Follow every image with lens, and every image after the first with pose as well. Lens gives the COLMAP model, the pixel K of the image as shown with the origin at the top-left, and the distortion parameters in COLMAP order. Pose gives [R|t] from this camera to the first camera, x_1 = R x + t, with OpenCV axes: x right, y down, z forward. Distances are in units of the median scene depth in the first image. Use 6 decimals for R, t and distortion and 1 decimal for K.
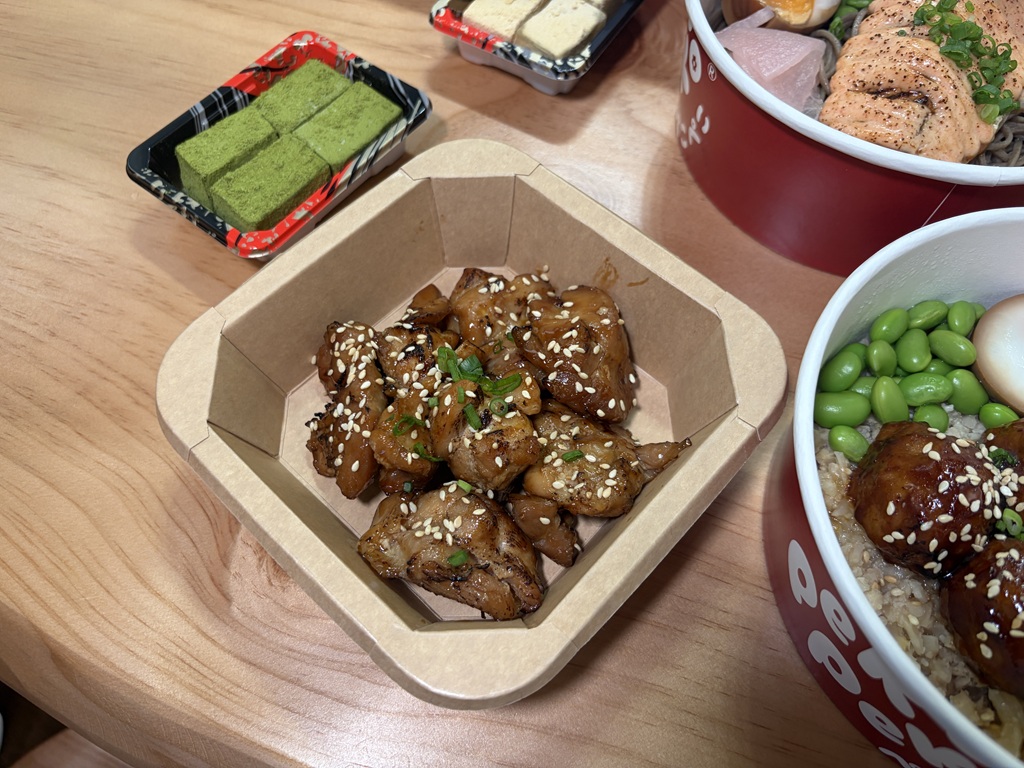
lens RADIAL K [[773.5, 0, 514.8], [0, 773.5, 382.6], [0, 0, 1]] dist [-0.066814, 0.009526]
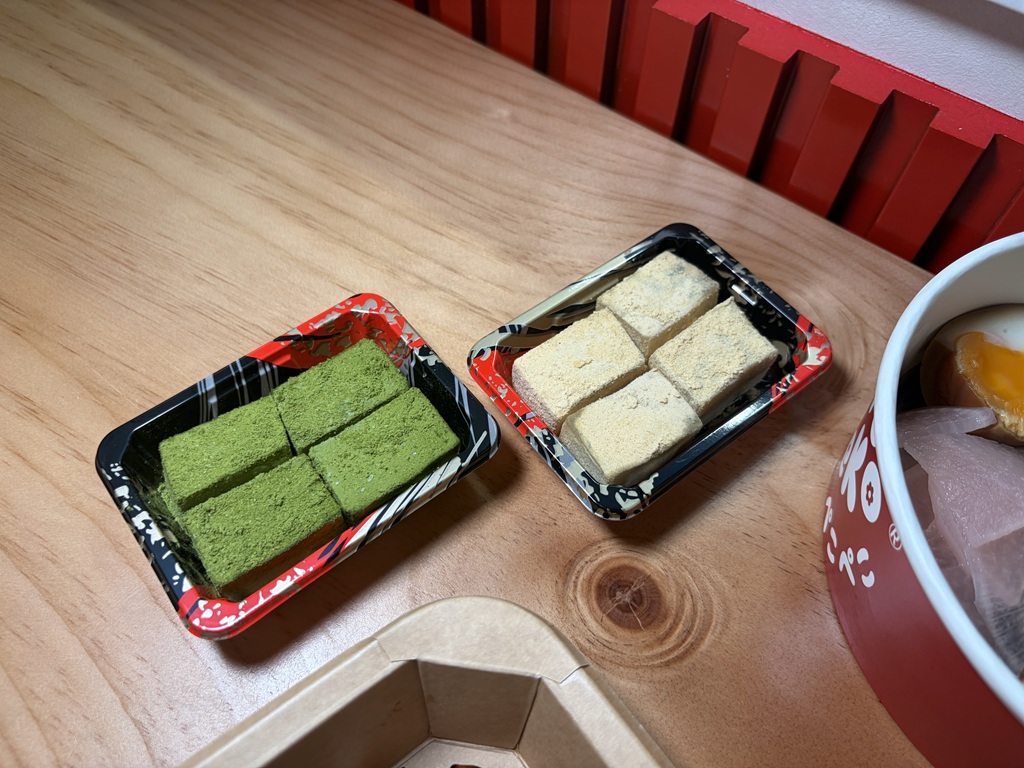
lens RADIAL K [[773.5, 0, 509.6], [0, 773.5, 386.1], [0, 0, 1]] dist [-0.066814, 0.009526]
pose [[0.967455, 0.215694, -0.132311, -0.011330], [-0.226589, 0.971210, -0.073544, -0.366710], [0.112639, 0.101130, 0.988476, 0.251789]]
